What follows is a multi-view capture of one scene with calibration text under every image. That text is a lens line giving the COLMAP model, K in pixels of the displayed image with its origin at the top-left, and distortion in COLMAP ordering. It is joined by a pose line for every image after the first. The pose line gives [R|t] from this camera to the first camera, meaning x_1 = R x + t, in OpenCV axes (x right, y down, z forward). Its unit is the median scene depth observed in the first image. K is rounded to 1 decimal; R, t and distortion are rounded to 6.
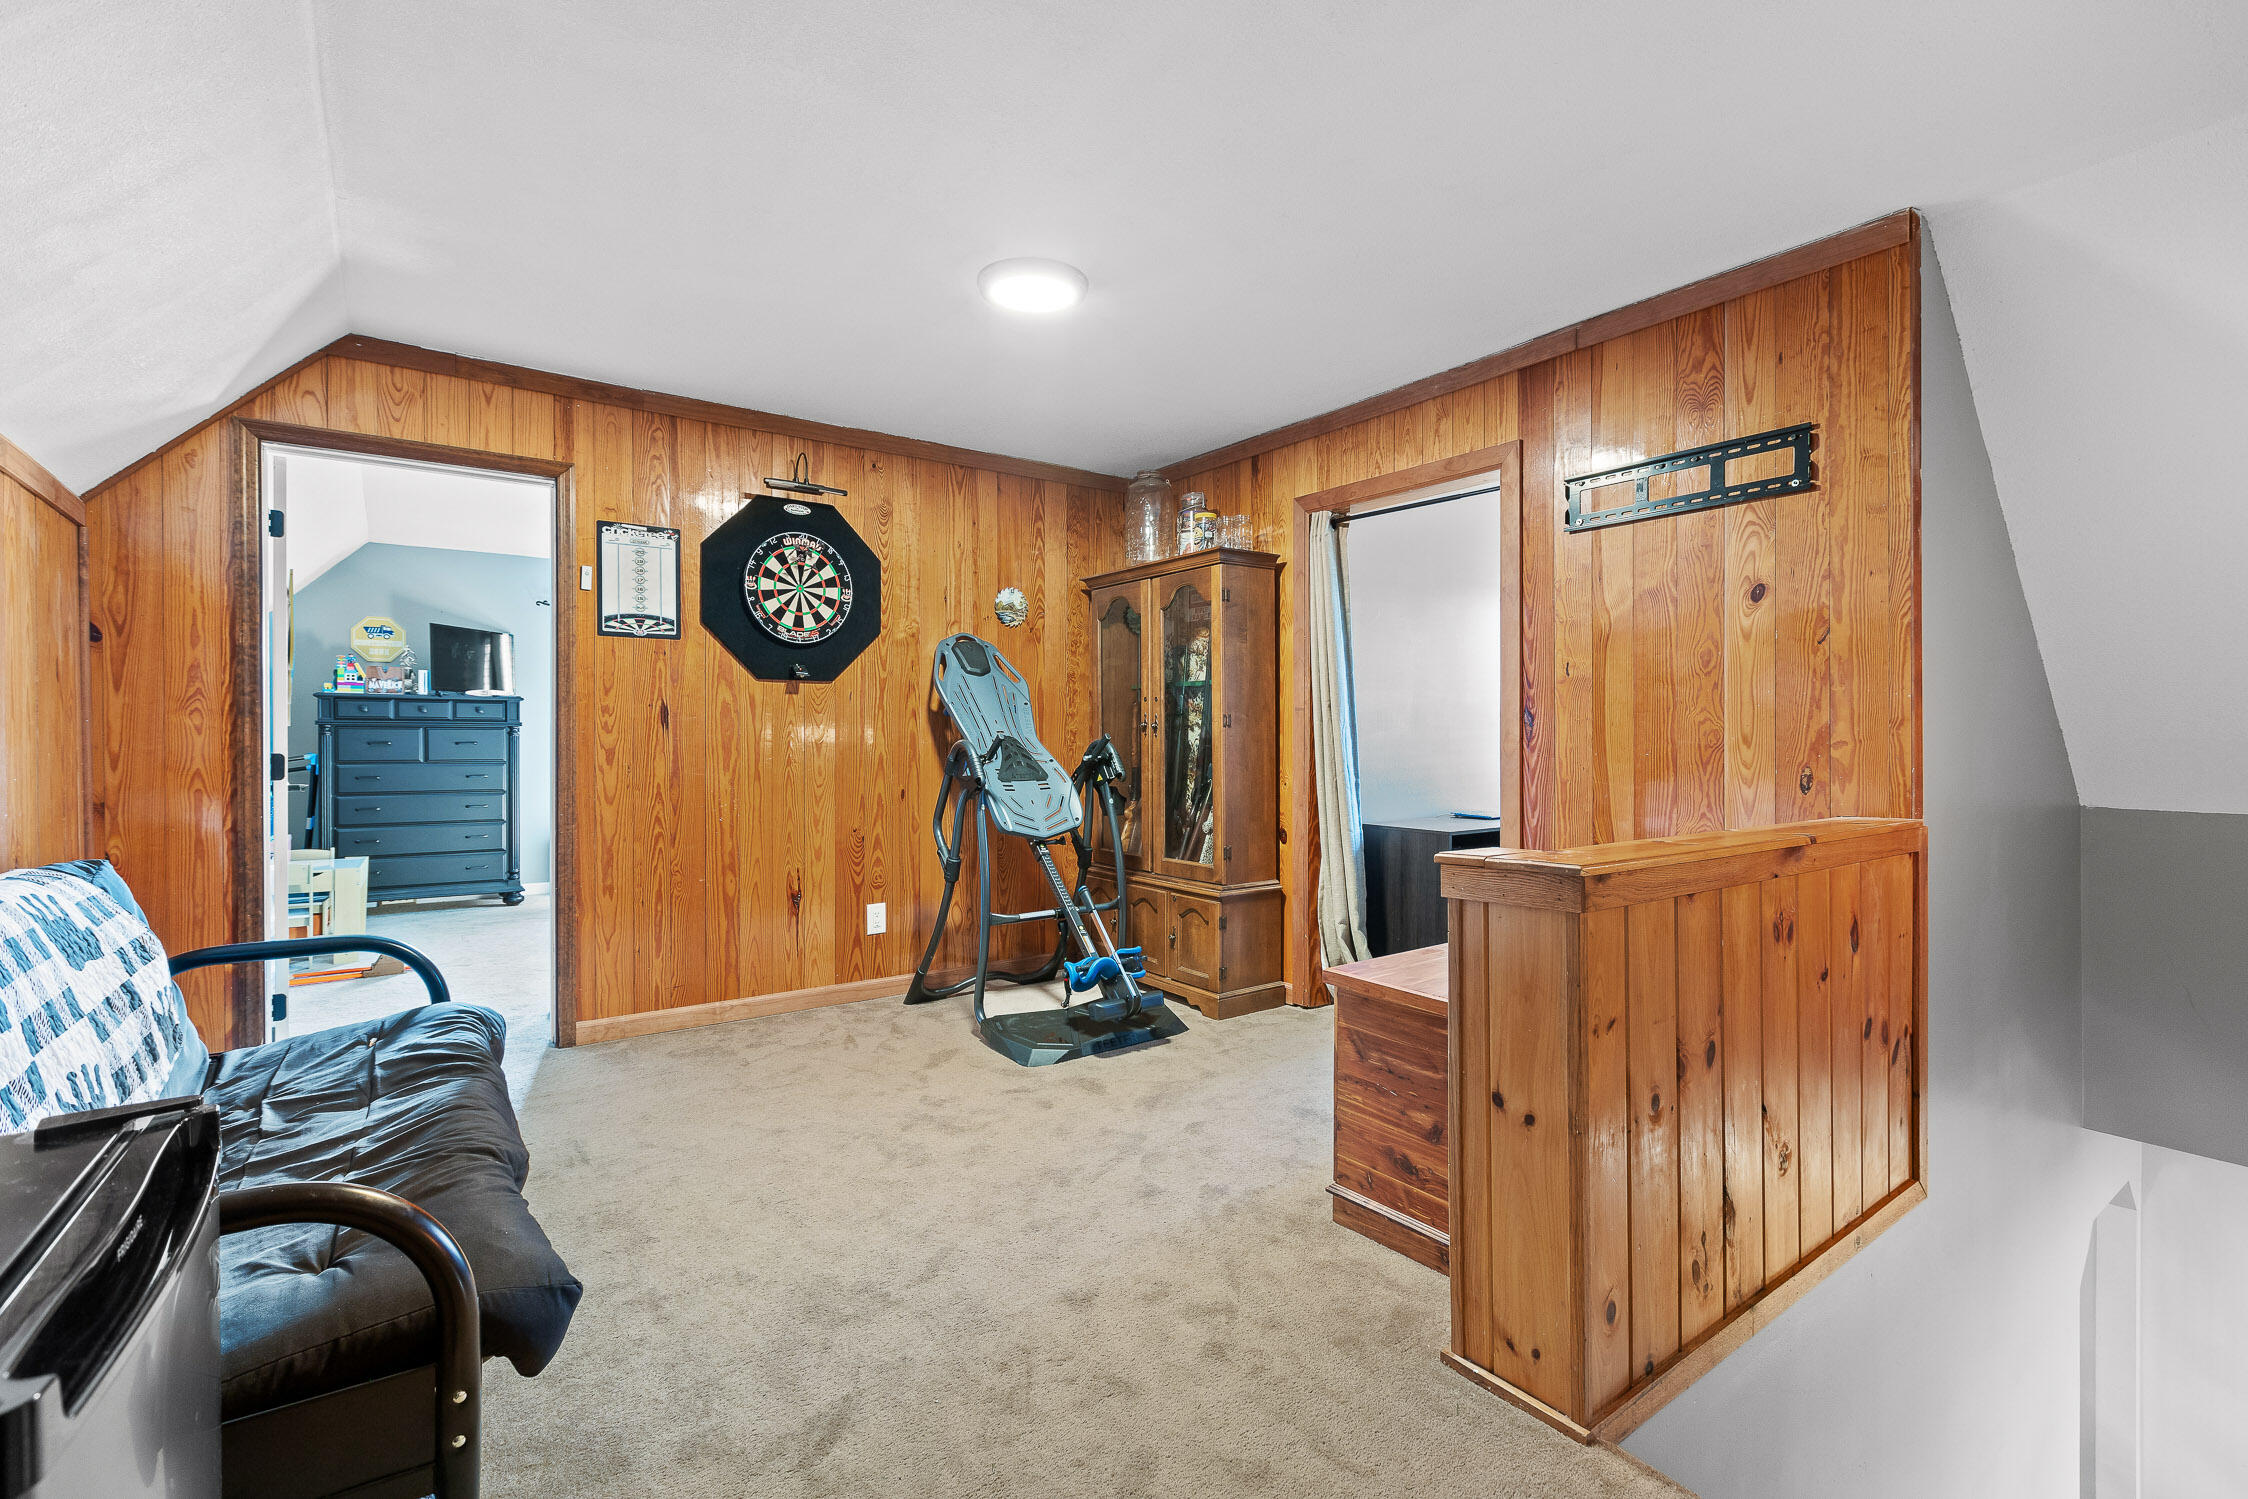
lens RADIAL K [[1020.2, 0, 1121.5], [0, 1020.2, 747.7], [0, 0, 1]] dist [0.003753, -0.000481]
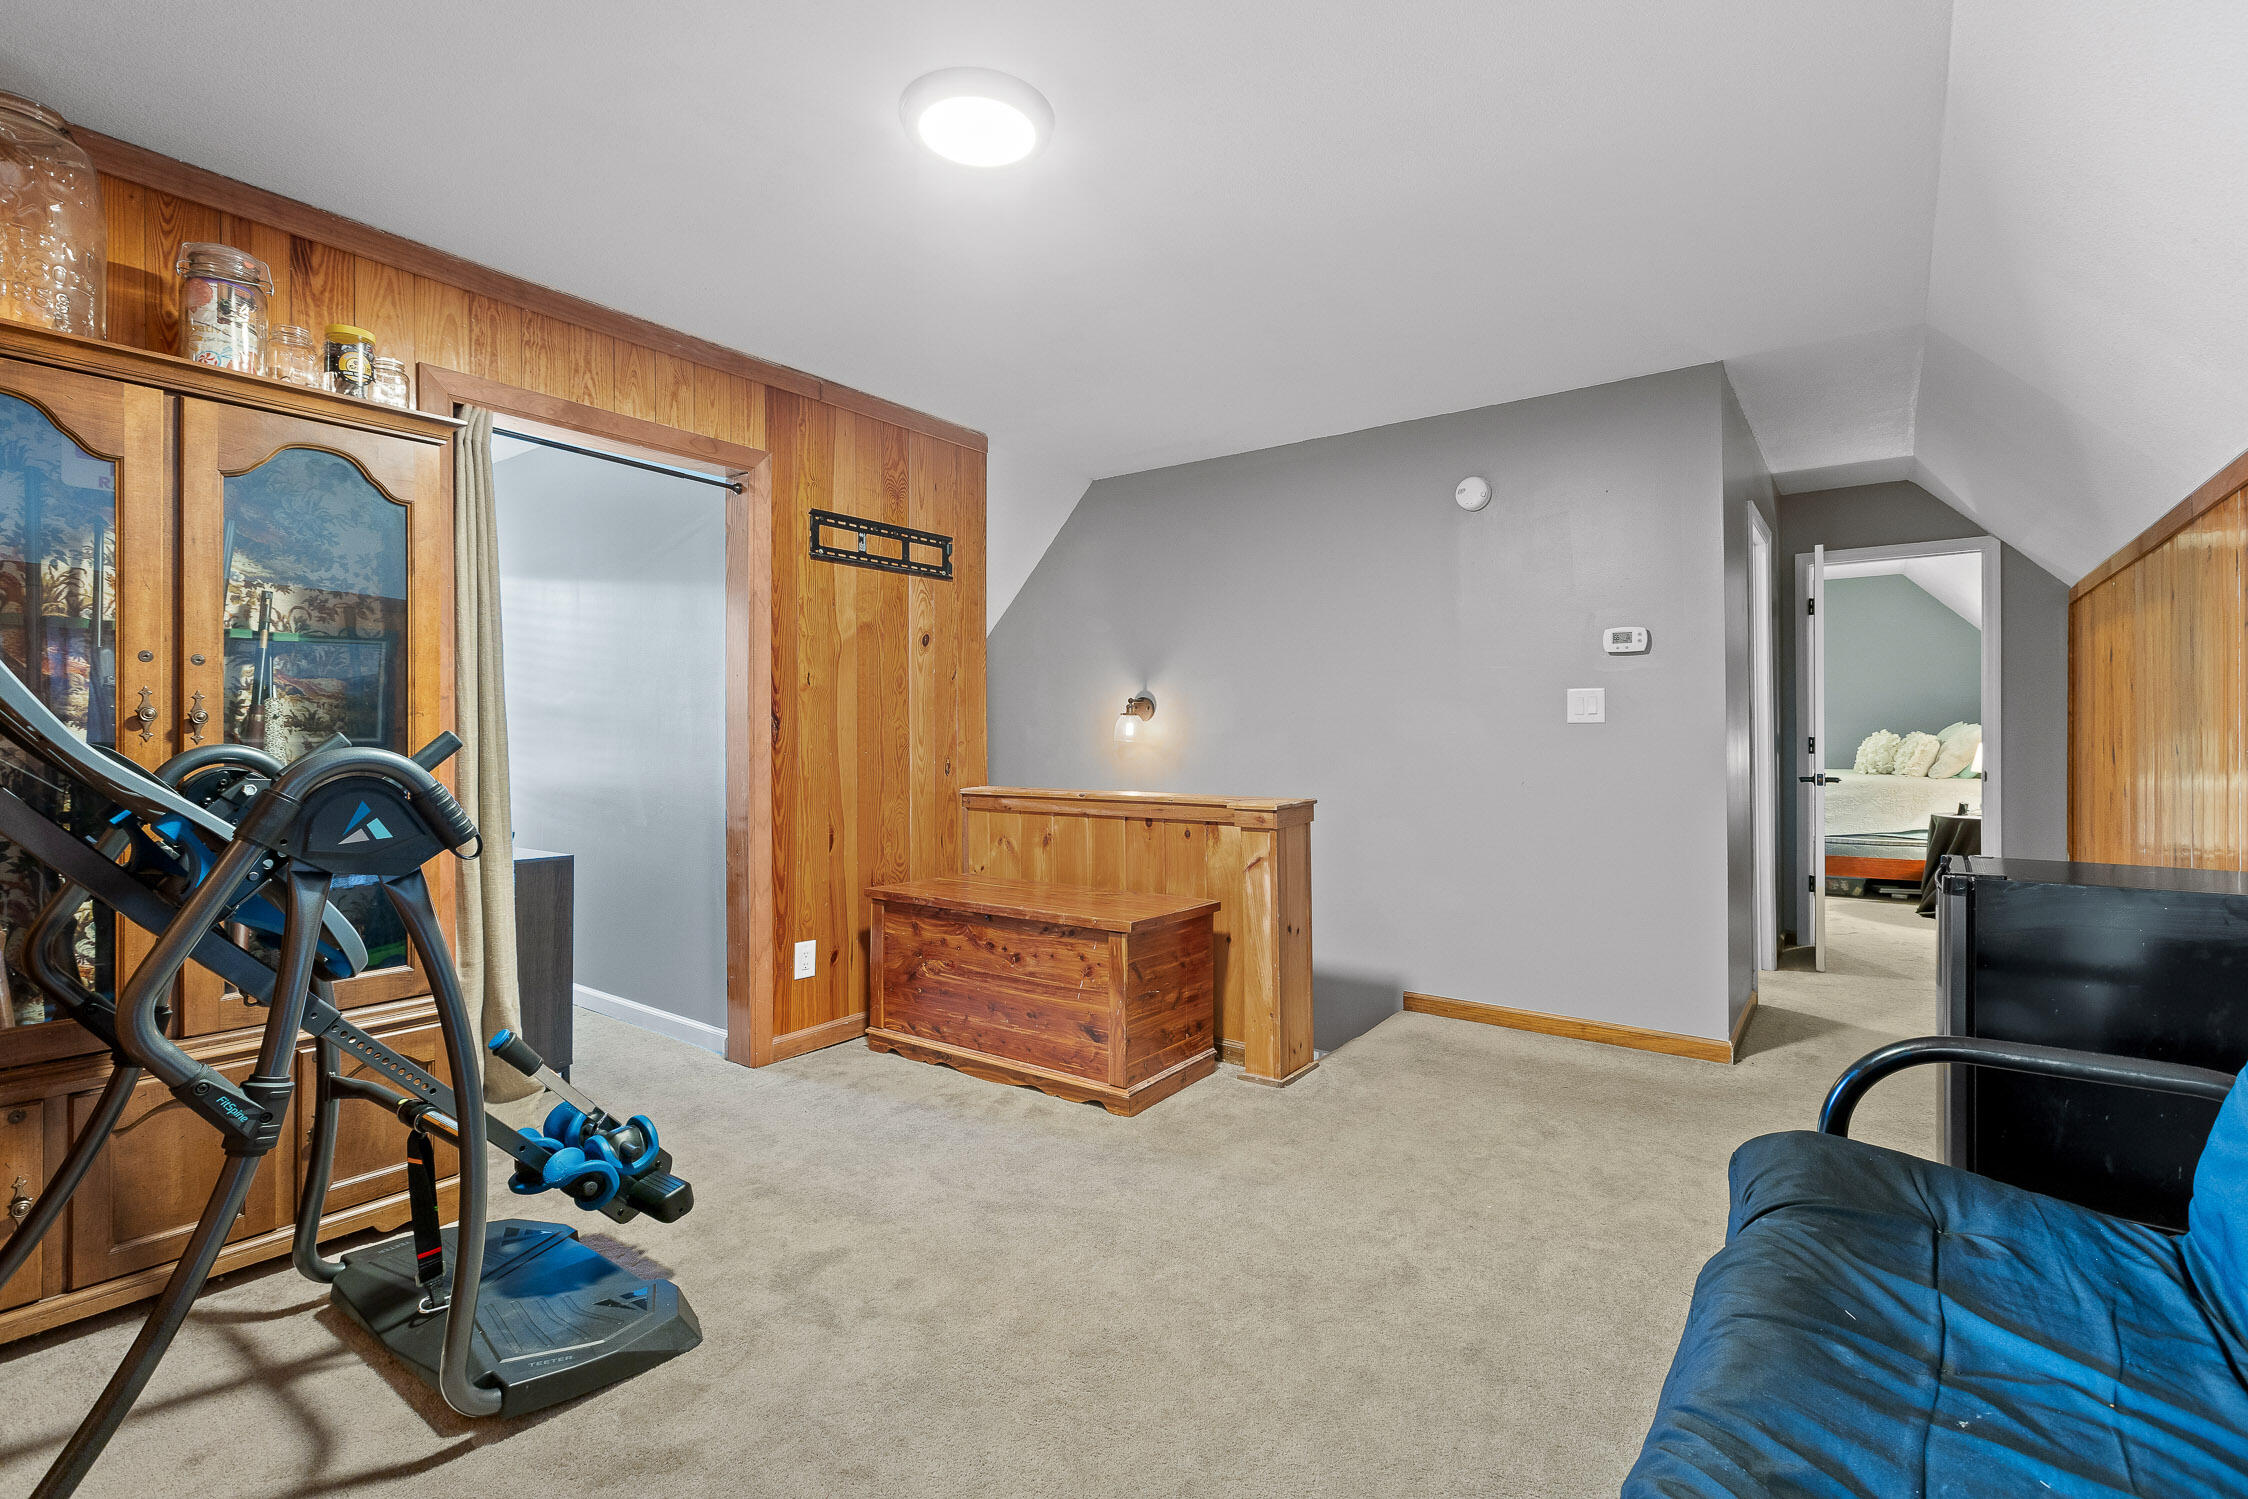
lens RADIAL K [[1020.2, 0, 1120.9], [0, 1020.2, 732.9], [0, 0, 1]] dist [0.003753, -0.000481]
pose [[-0.302732, 0.002763, 0.953072, -0.581774], [0.008791, 0.999961, -0.000106, -0.011180], [-0.953035, 0.008347, -0.302745, 0.803296]]
